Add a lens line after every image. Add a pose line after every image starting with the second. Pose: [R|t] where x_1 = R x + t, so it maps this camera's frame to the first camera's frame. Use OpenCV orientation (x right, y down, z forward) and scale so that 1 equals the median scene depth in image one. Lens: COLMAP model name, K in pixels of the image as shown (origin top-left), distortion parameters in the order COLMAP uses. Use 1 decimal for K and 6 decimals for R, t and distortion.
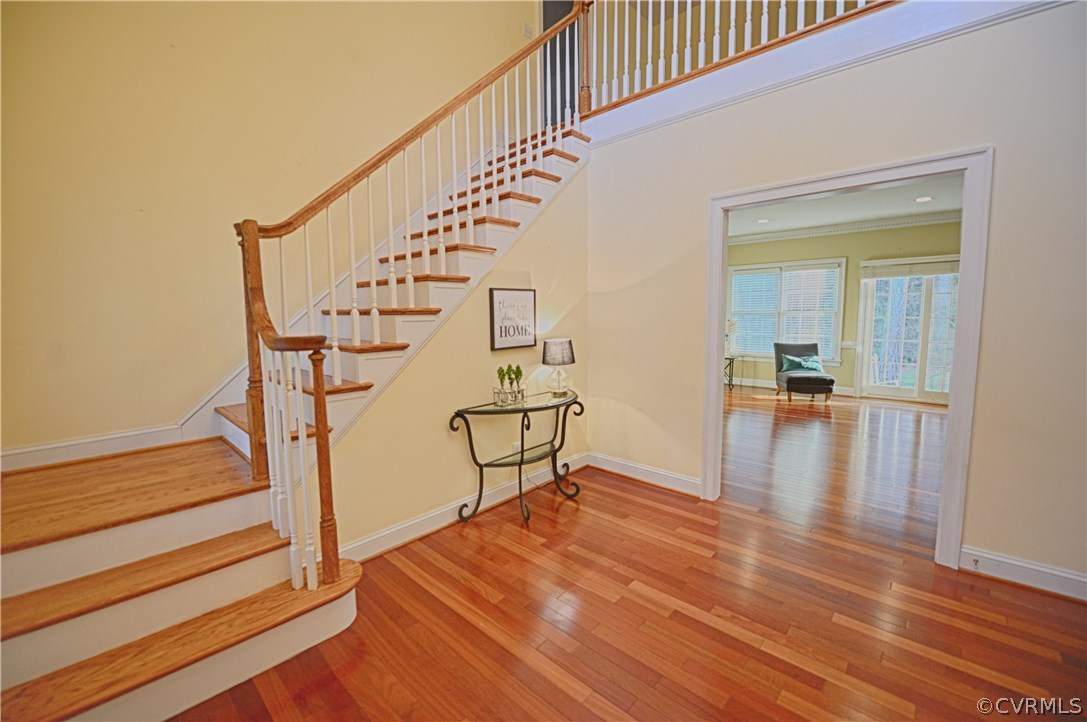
lens RADIAL K [[444.6, 0, 544.9], [0, 444.6, 355.1], [0, 0, 1]] dist [-0.017735, -0.000123]
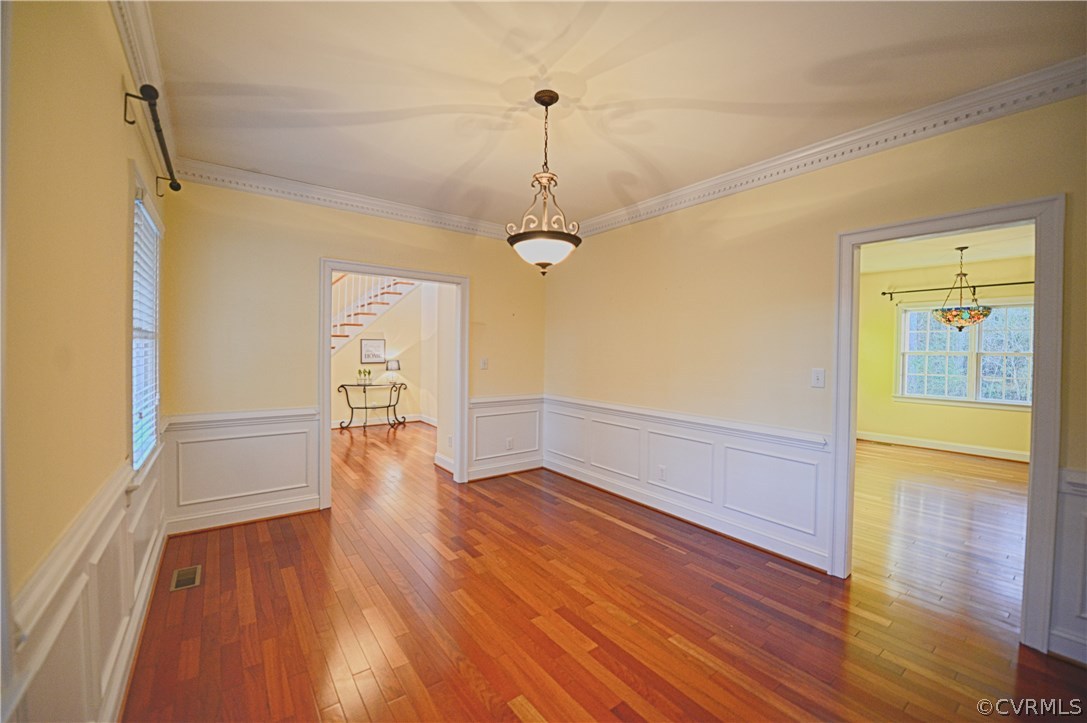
lens RADIAL K [[434.6, 0, 544.5], [0, 434.6, 358.5], [0, 0, 1]] dist [-0.012261, -0.003817]
pose [[0.981472, 0.029374, -0.189343, 1.281355], [-0.045162, 0.995802, -0.079616, 0.104162], [0.186210, 0.086692, 0.978678, -1.151301]]
